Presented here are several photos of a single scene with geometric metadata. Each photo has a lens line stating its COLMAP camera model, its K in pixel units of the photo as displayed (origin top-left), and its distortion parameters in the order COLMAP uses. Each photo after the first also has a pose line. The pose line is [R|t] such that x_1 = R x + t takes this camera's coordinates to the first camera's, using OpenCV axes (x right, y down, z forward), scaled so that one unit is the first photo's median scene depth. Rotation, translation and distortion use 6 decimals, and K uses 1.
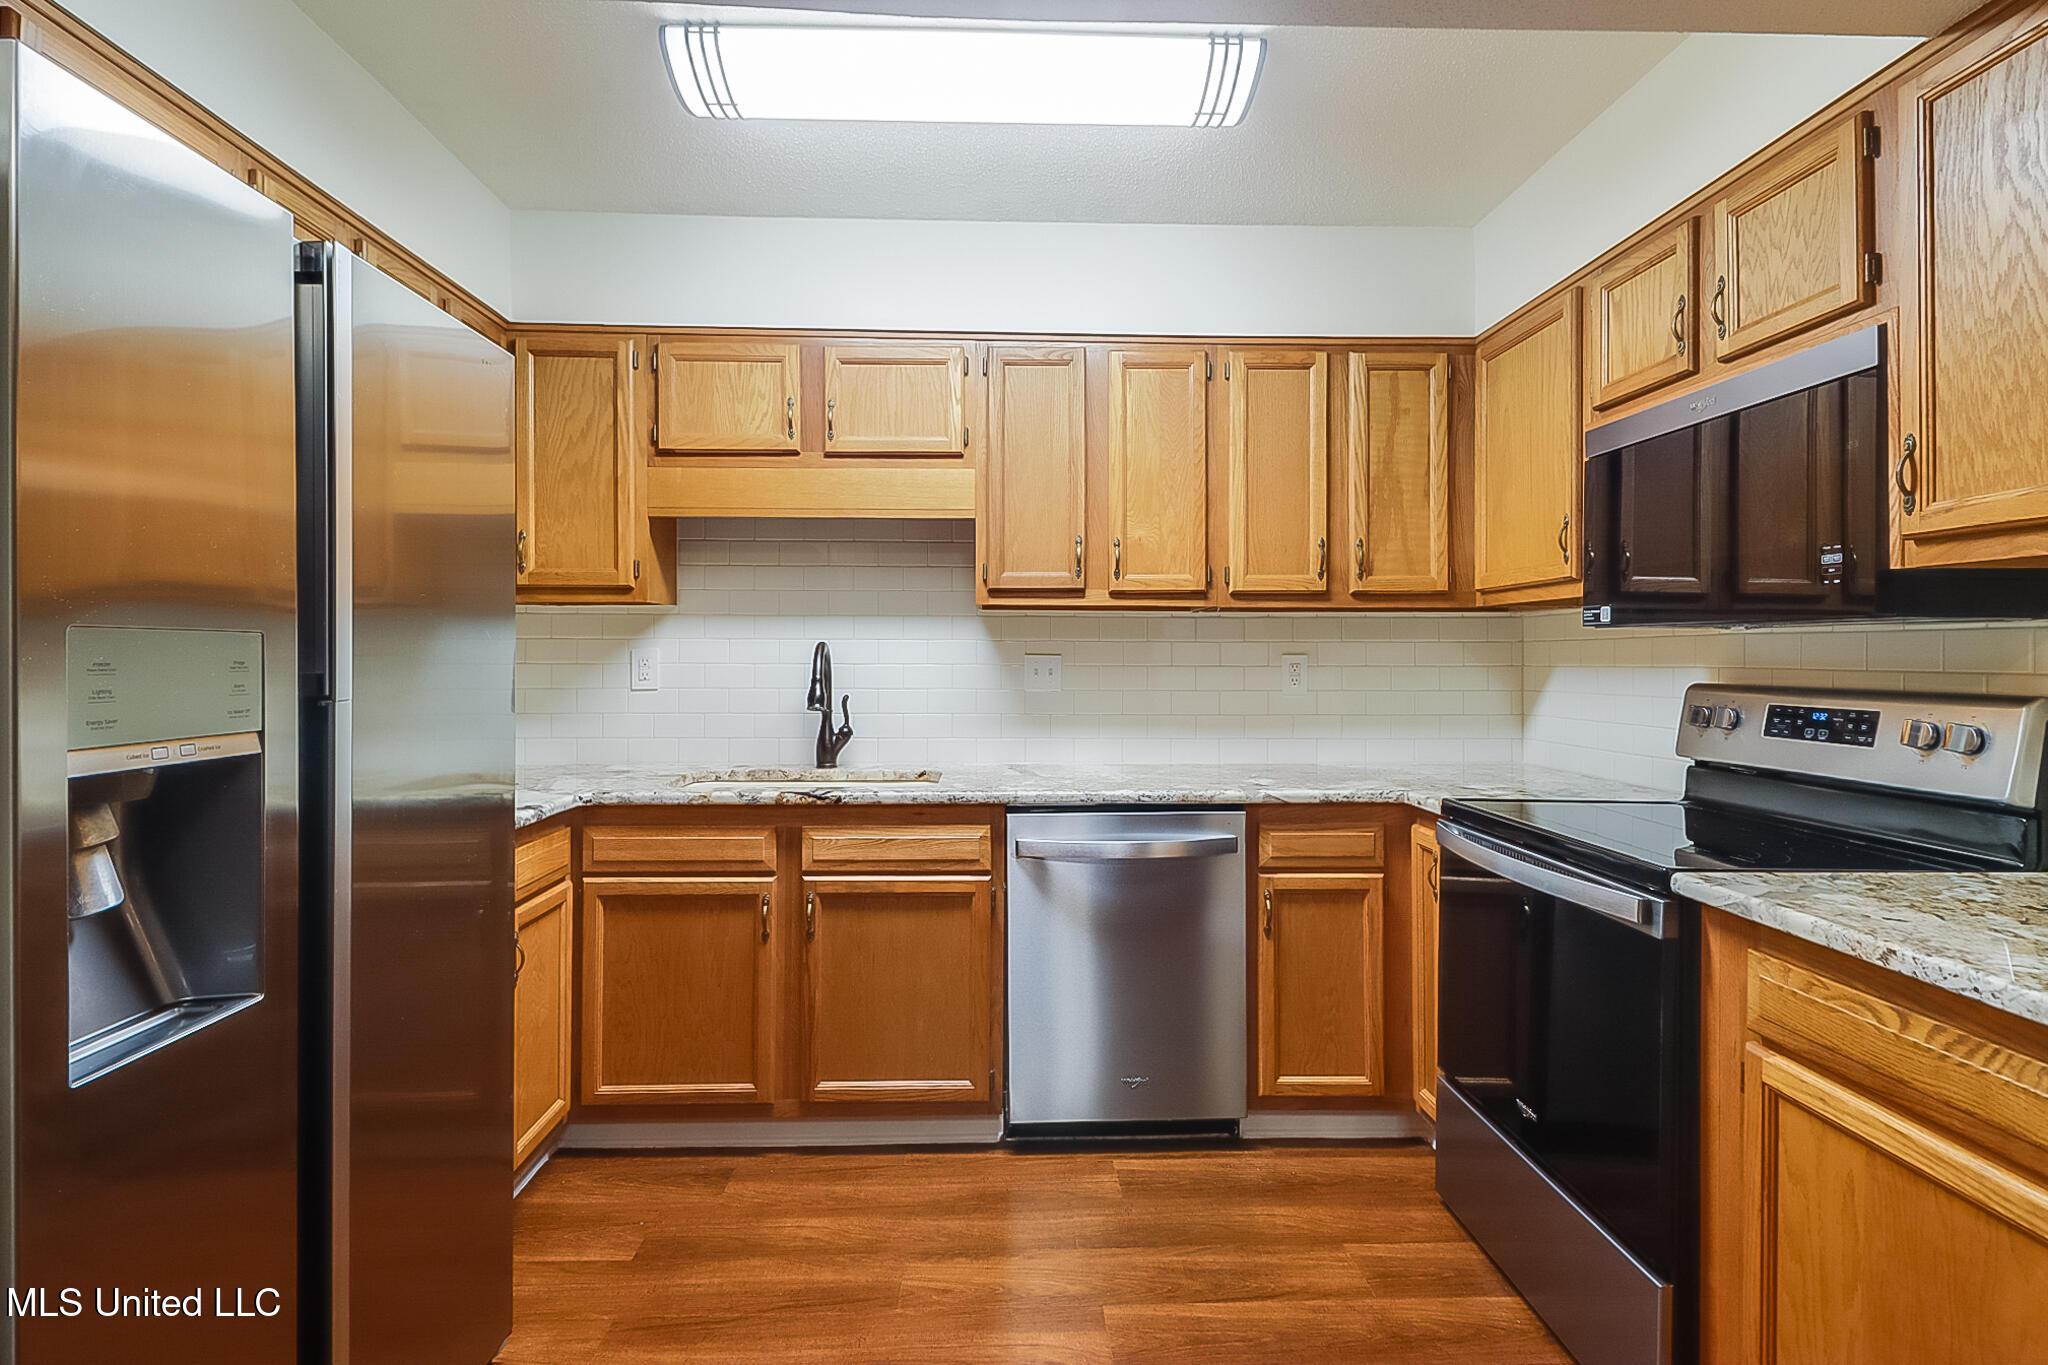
lens RADIAL K [[969.4, 0, 1020.9], [0, 969.4, 651.1], [0, 0, 1]] dist [-0.002302, -0.000504]
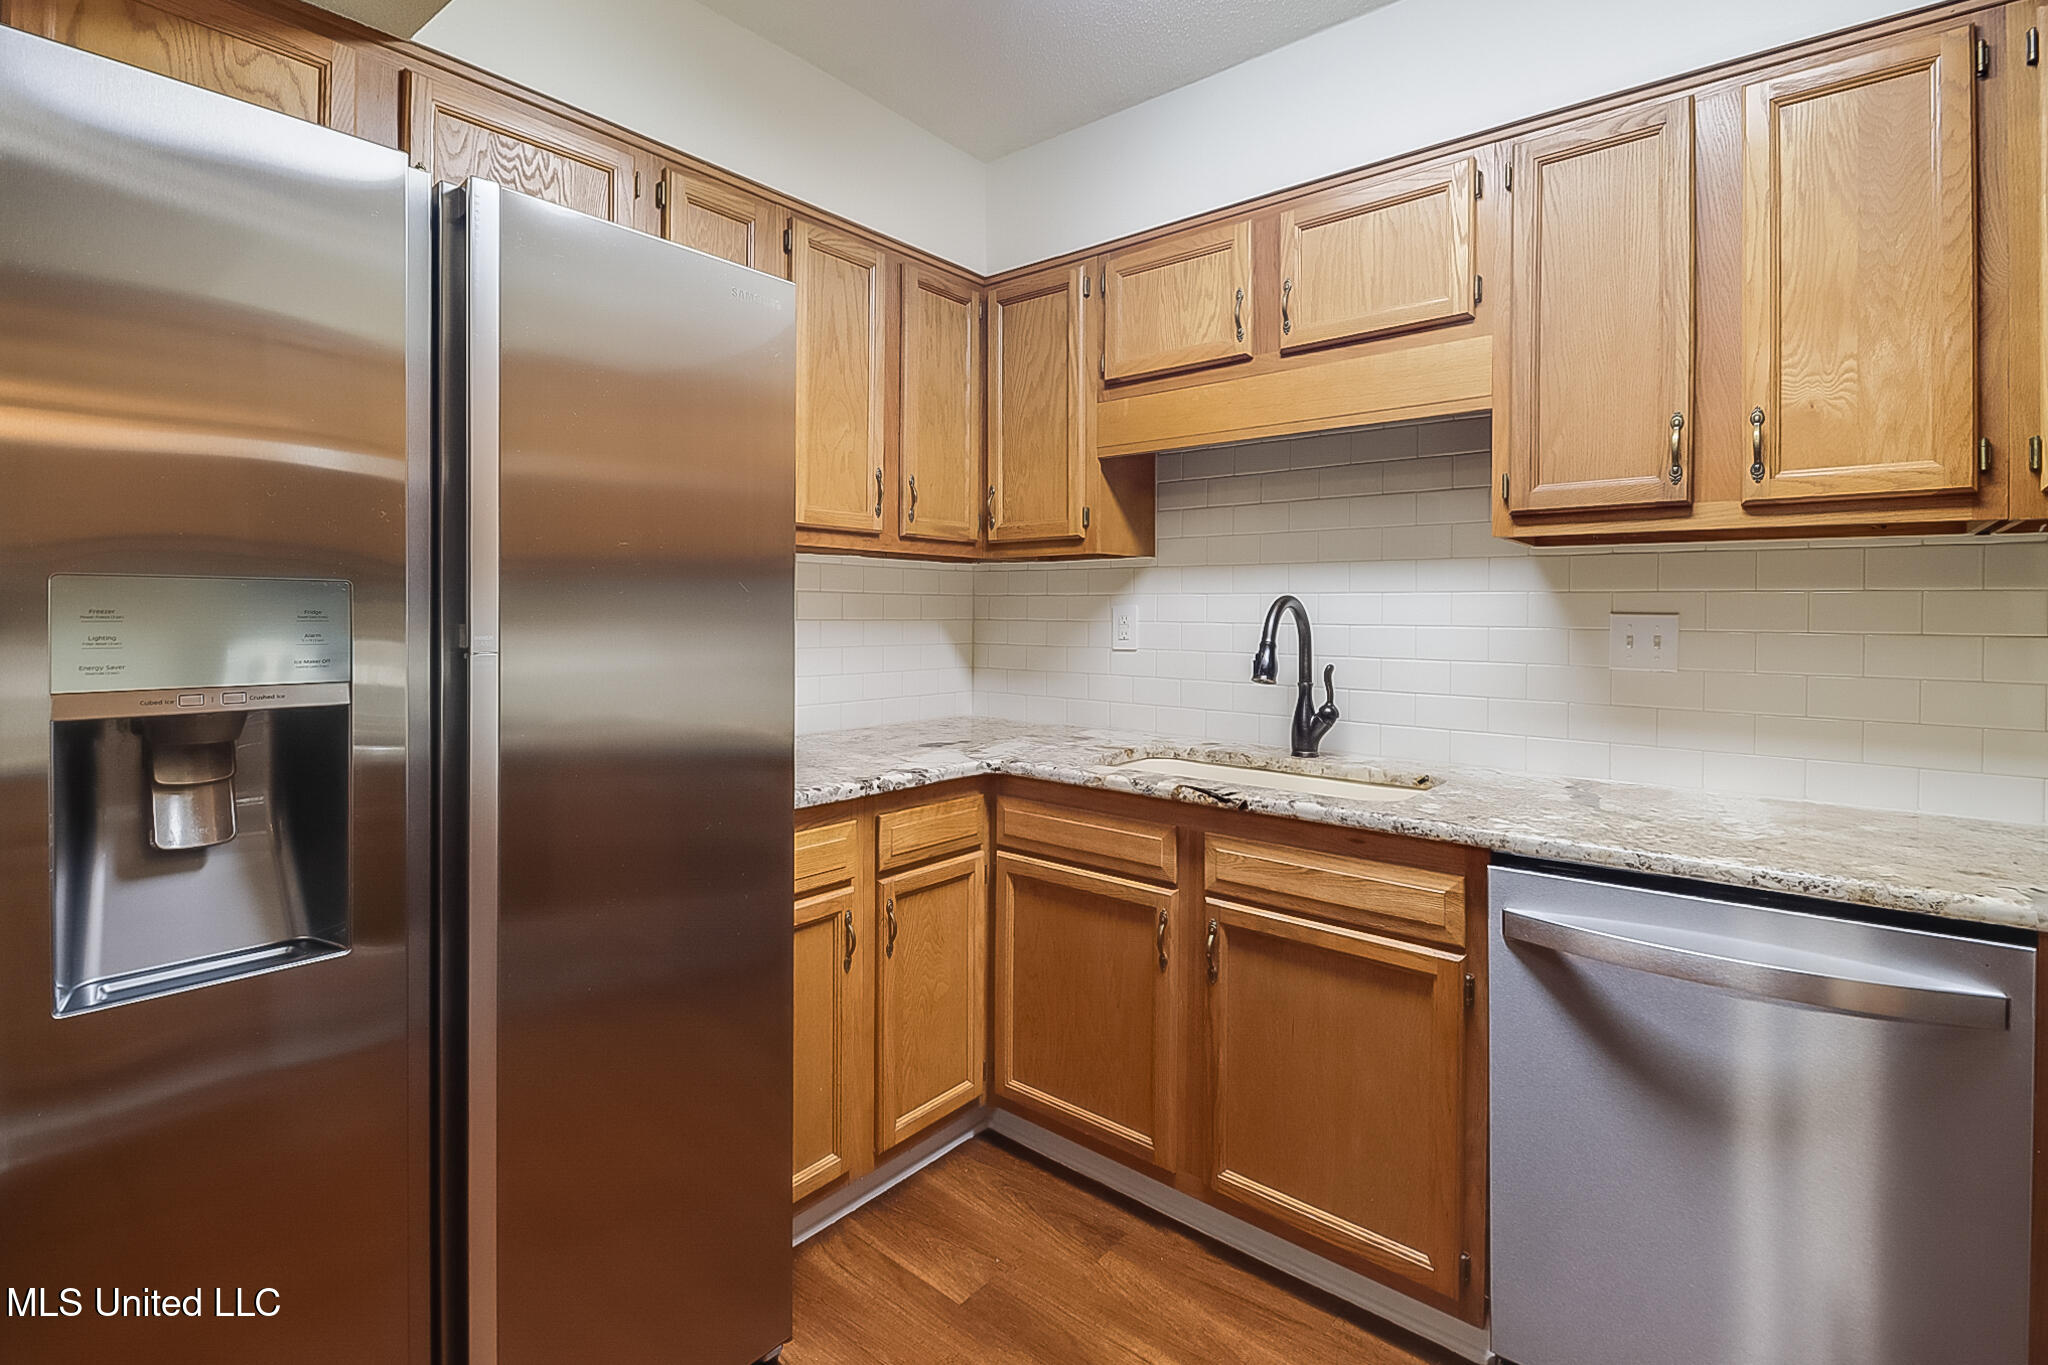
lens RADIAL K [[936.9, 0, 1022.1], [0, 936.9, 617.3], [0, 0, 1]] dist [0.002865, -0.012997]
pose [[0.742162, 0.005672, -0.670197, 0.148590], [-0.002154, 0.999979, 0.006078, 0.003995], [0.670217, -0.003068, 0.742159, 0.307875]]
